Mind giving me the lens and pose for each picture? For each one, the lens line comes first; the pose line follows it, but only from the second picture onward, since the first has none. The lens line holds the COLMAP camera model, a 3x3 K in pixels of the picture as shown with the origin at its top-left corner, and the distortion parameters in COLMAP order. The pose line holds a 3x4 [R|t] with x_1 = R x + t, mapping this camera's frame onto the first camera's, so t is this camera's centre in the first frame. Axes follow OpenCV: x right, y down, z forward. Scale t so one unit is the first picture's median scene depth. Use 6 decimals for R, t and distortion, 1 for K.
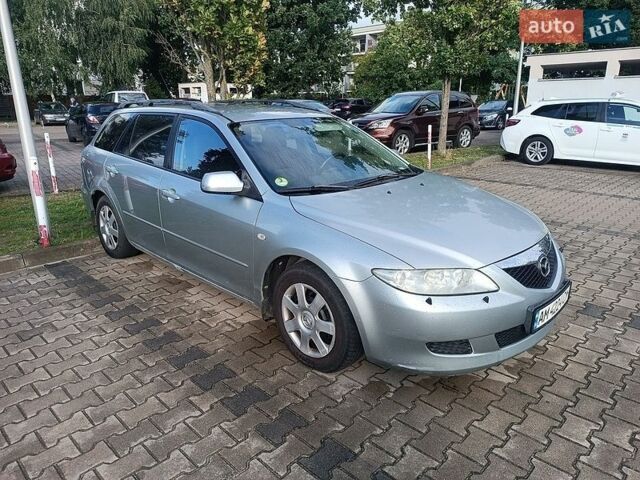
lens RADIAL K [[458.7, 0, 320.0], [0, 458.7, 240.0], [0, 0, 1]] dist [0.011907, -0.000293]
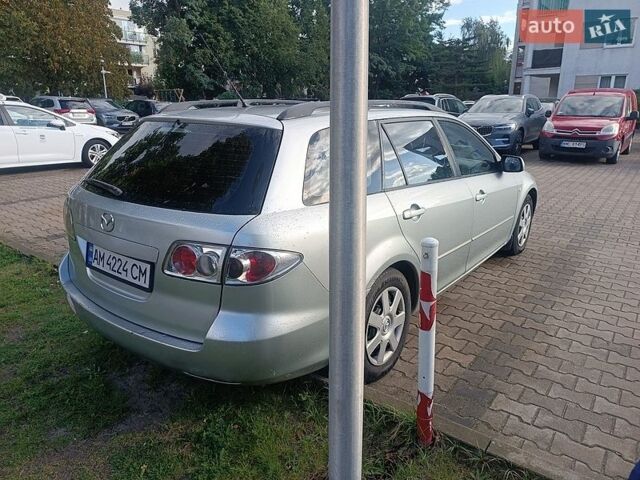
lens RADIAL K [[458.7, 0, 320.0], [0, 458.7, 240.0], [0, 0, 1]] dist [0.011907, -0.000293]
pose [[-0.124504, -0.287042, 0.949792, -1.567556], [0.291364, 0.904463, 0.311536, -0.533457], [-0.948476, 0.315523, -0.028975, 1.735108]]
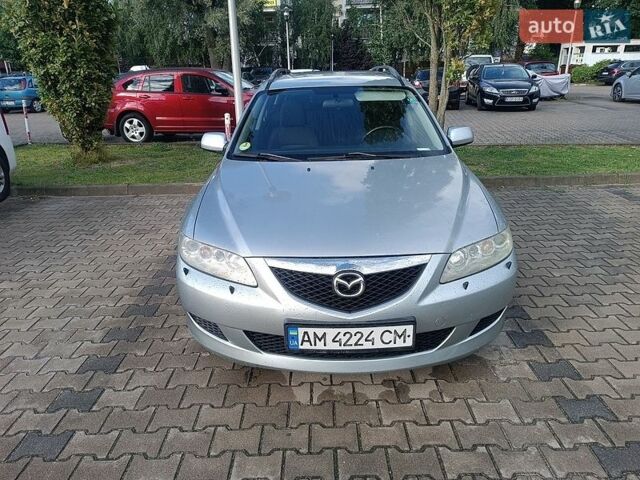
lens RADIAL K [[458.7, 0, 320.0], [0, 458.7, 240.0], [0, 0, 1]] dist [0.011907, -0.000293]
pose [[0.694588, 0.240198, -0.678124, 0.883880], [-0.190822, 0.970364, 0.148258, -0.113491], [0.693638, 0.026422, 0.719839, 0.366437]]
